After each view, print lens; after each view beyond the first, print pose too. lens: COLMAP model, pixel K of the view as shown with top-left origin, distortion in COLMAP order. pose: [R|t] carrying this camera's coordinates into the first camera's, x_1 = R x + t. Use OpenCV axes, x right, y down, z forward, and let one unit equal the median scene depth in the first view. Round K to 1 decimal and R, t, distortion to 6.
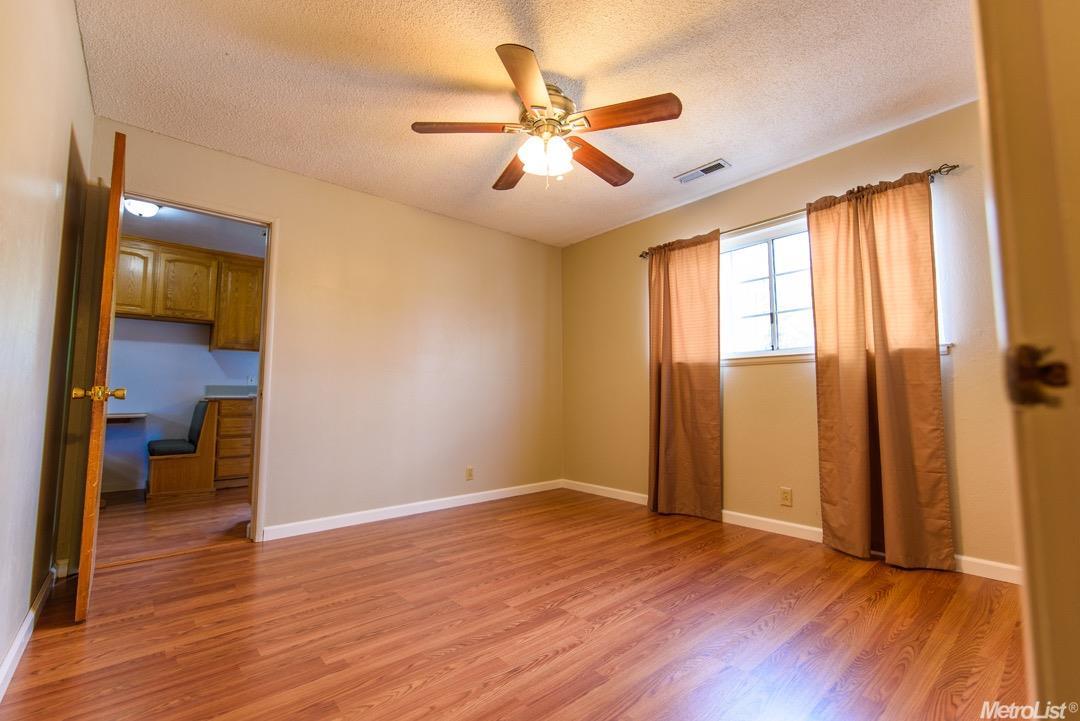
lens RADIAL K [[463.3, 0, 544.2], [0, 463.3, 360.9], [0, 0, 1]] dist [0.002945, -0.000847]
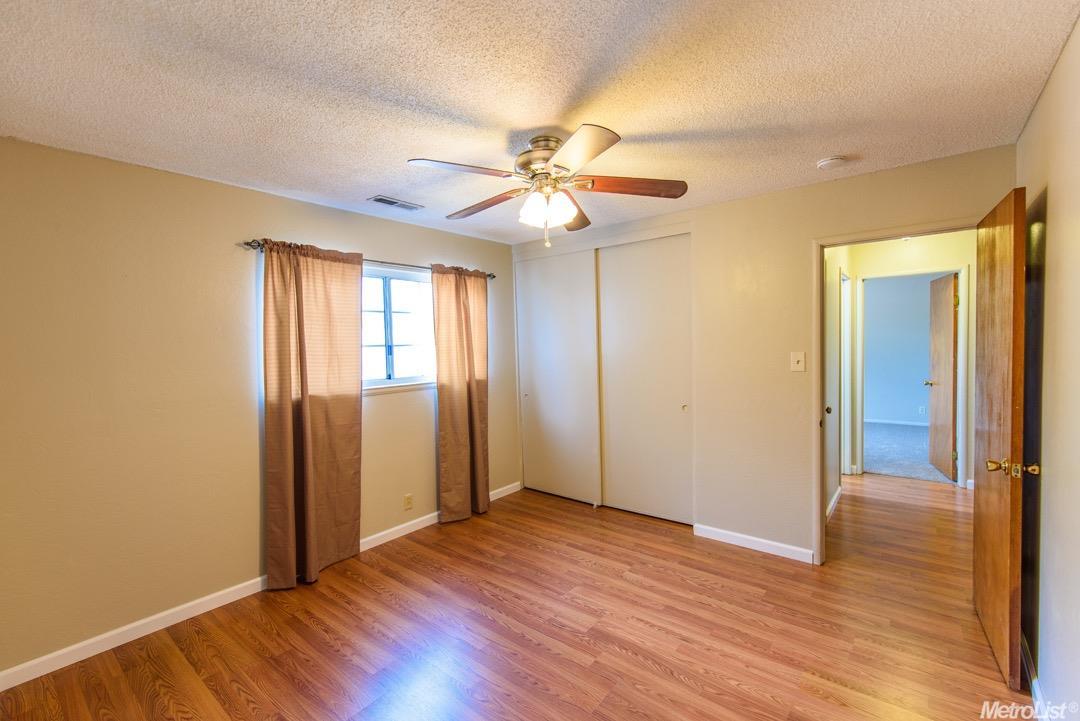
lens RADIAL K [[463.3, 0, 546.3], [0, 463.3, 362.3], [0, 0, 1]] dist [0.002945, -0.000847]
pose [[-0.172836, -0.034845, 0.984334, -0.776737], [-0.049828, 0.998404, 0.026594, -0.128989], [-0.983689, -0.044451, -0.174296, 0.952602]]
